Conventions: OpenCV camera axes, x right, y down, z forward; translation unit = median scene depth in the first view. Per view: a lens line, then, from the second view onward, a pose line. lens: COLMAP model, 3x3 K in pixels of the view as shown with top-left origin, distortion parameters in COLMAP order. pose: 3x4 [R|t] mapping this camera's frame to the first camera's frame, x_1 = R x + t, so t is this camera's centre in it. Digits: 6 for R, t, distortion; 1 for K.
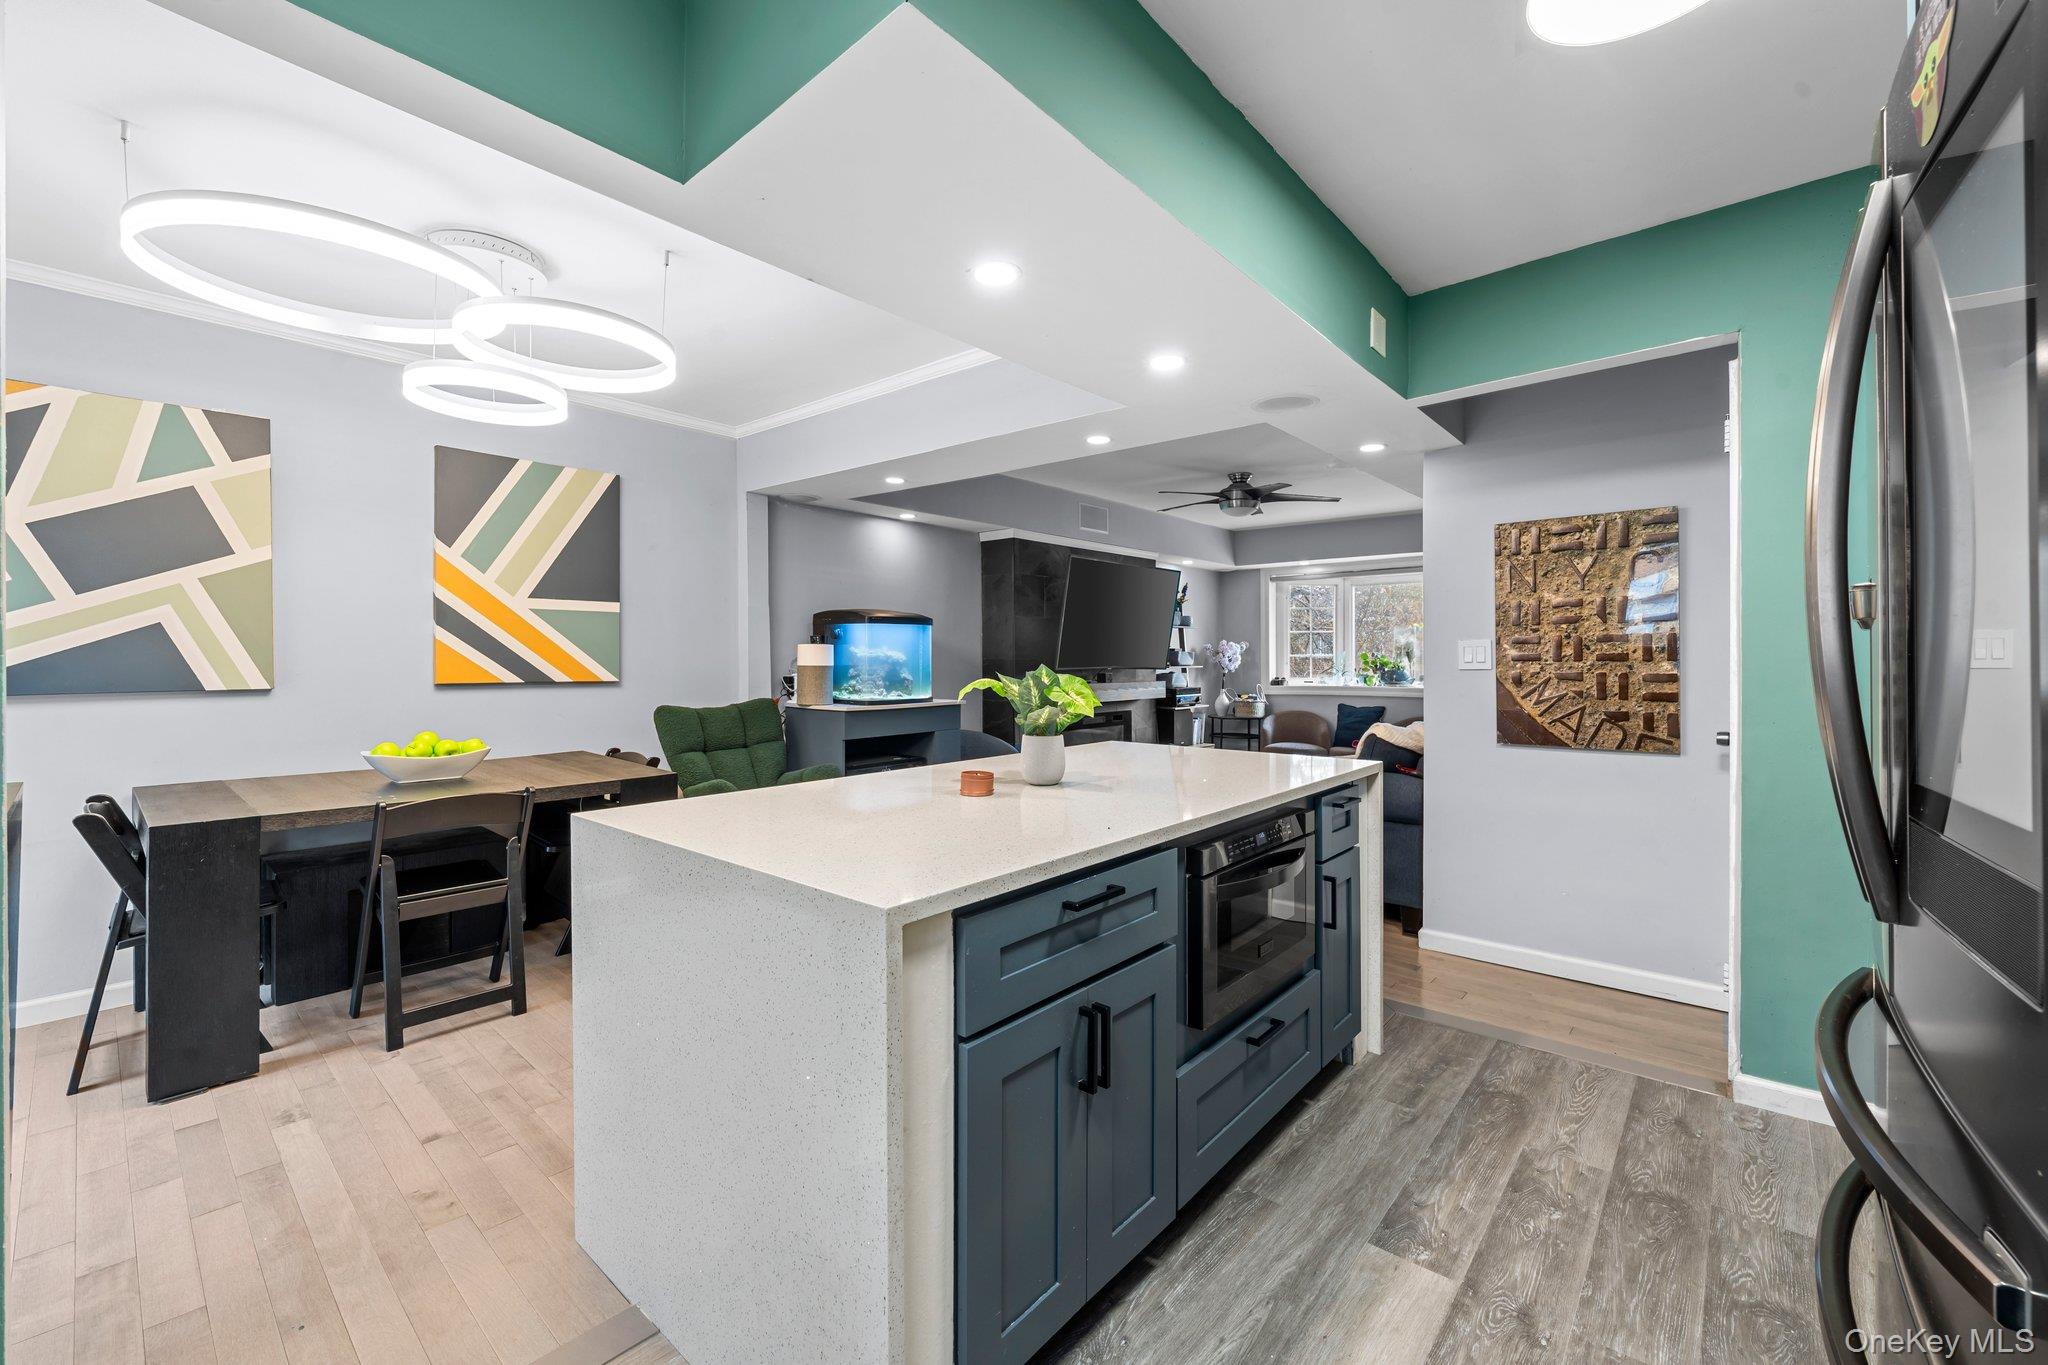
lens RADIAL K [[830.4, 0, 1030.4], [0, 830.4, 662.7], [0, 0, 1]] dist [-0.002949, 0.000129]
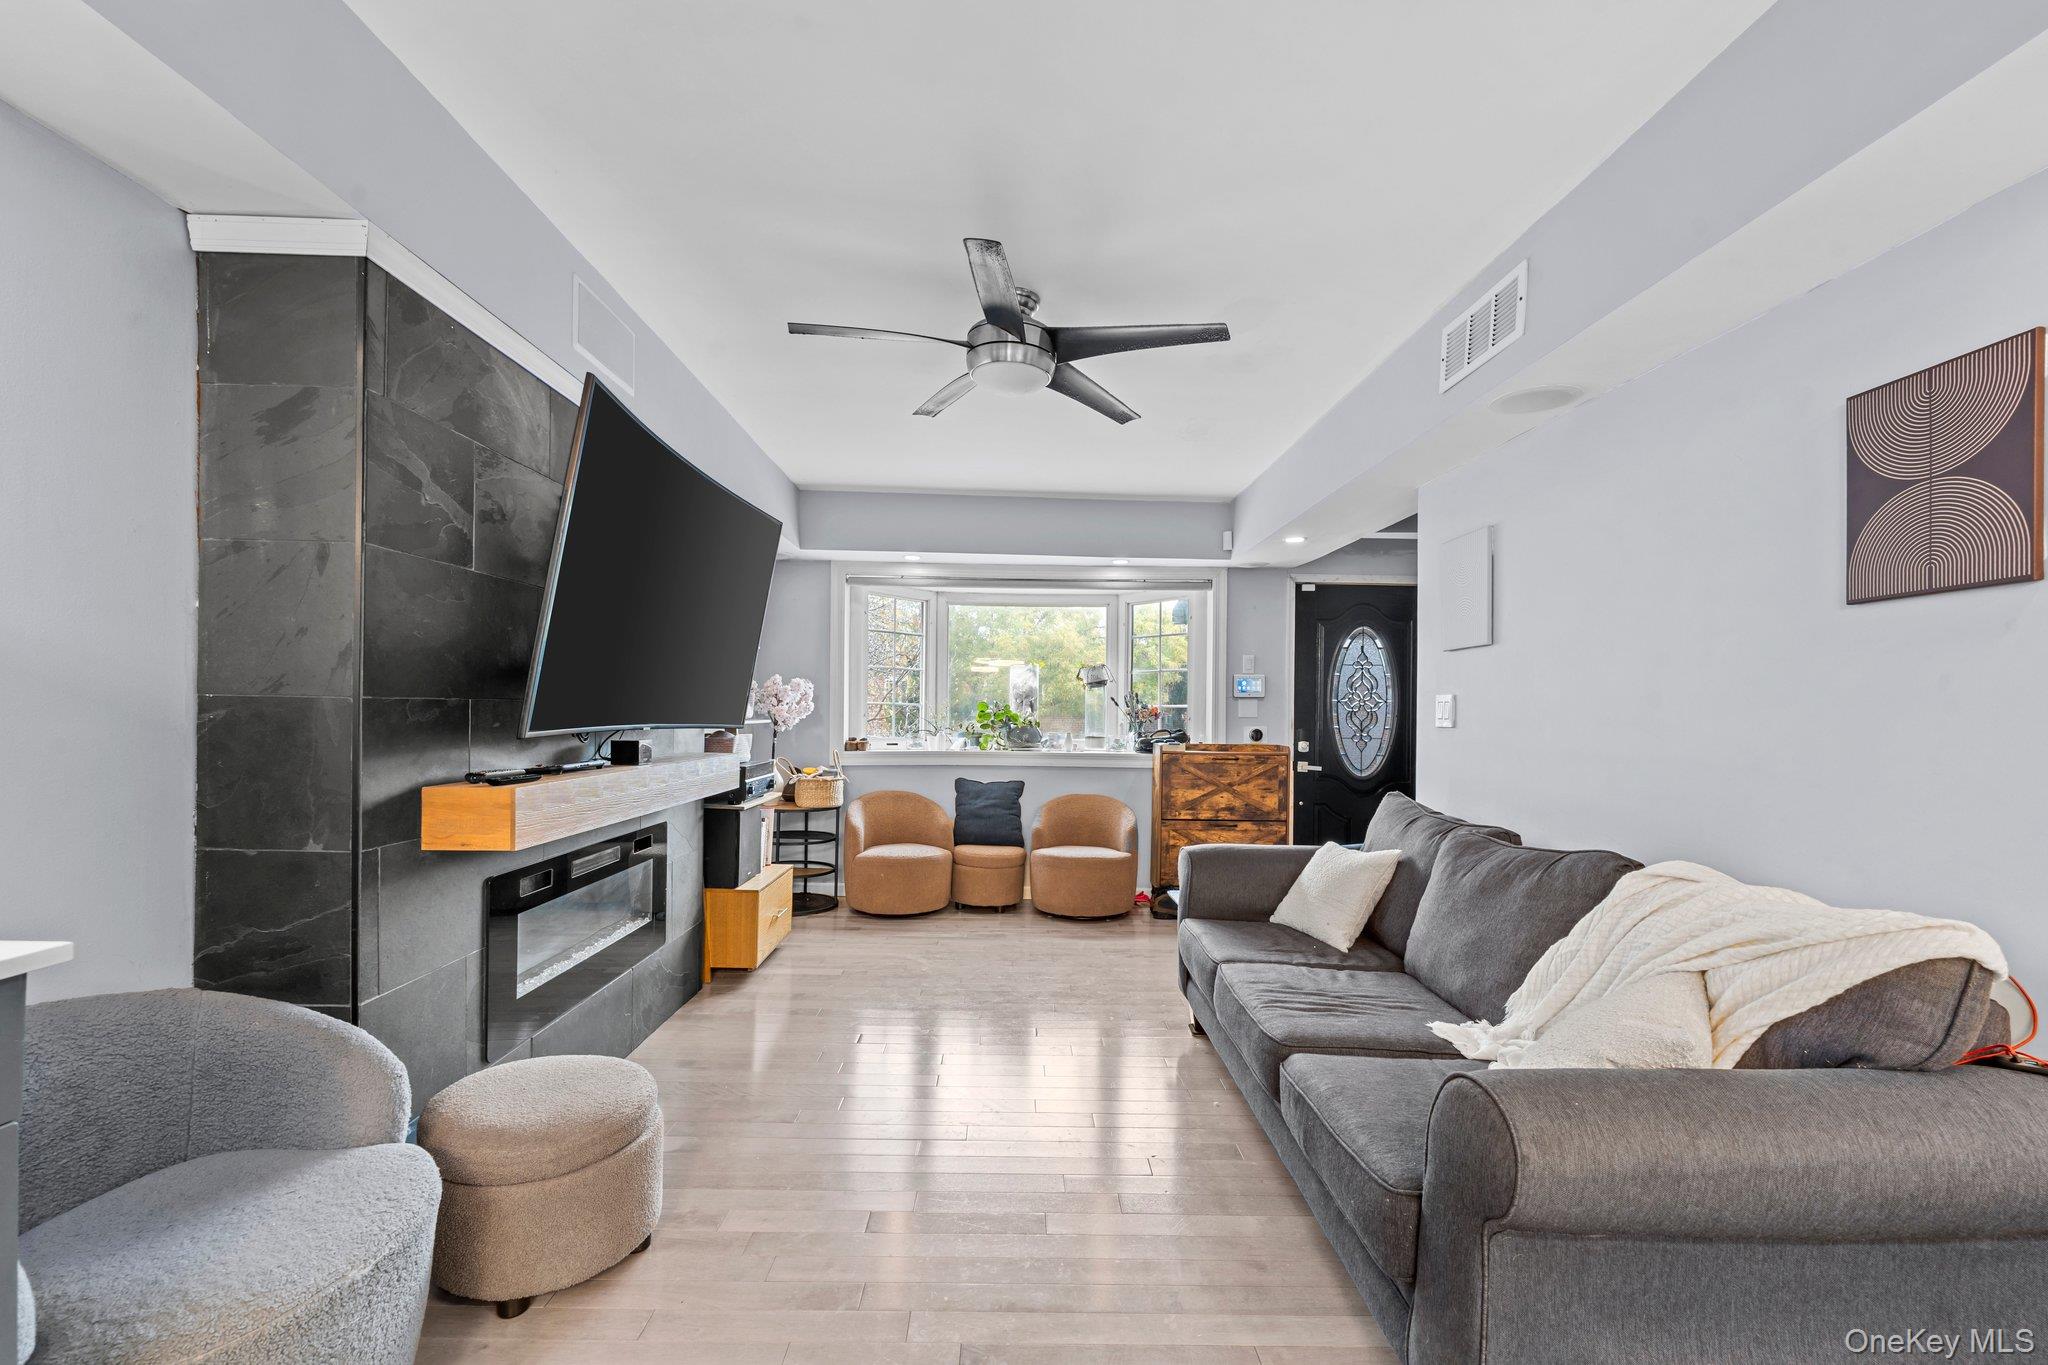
lens RADIAL K [[830.4, 0, 1034.9], [0, 830.4, 714.4], [0, 0, 1]] dist [-0.002949, 0.000129]
pose [[0.737266, 0.010159, 0.675526, -0.074687], [-0.013140, 0.999913, -0.000697, -0.002980], [-0.675474, -0.008362, 0.737336, 1.216225]]
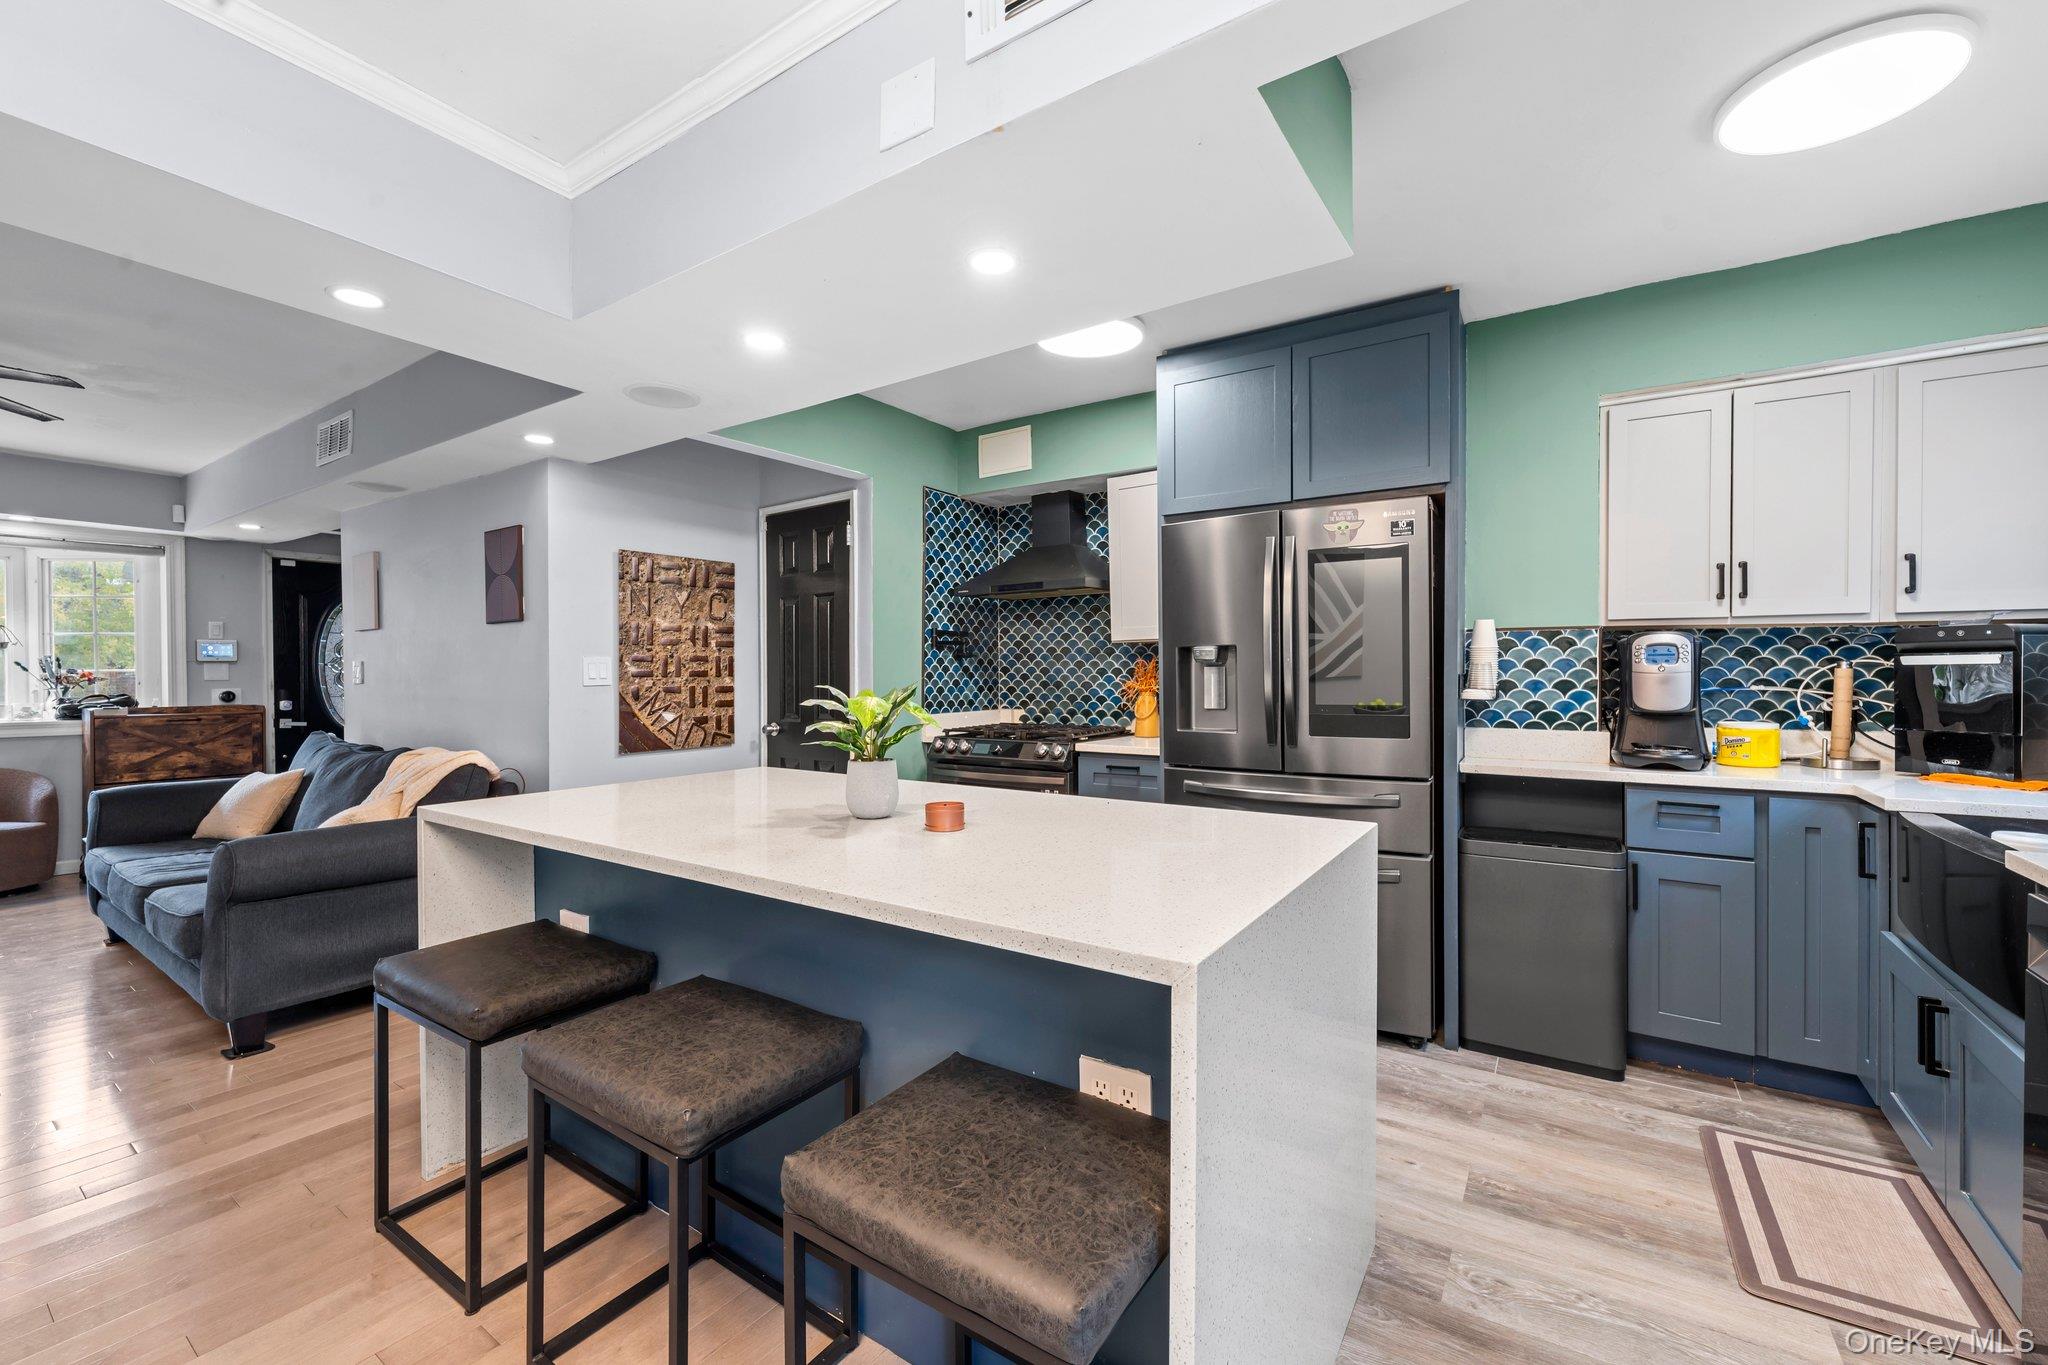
lens RADIAL K [[830.4, 0, 1021.3], [0, 830.4, 676.8], [0, 0, 1]] dist [-0.002949, 0.000129]
pose [[-0.118800, -0.000140, 0.992918, -0.594462], [0.007699, 0.999970, 0.001062, 0.000540], [-0.992888, 0.007771, -0.118796, 0.653742]]
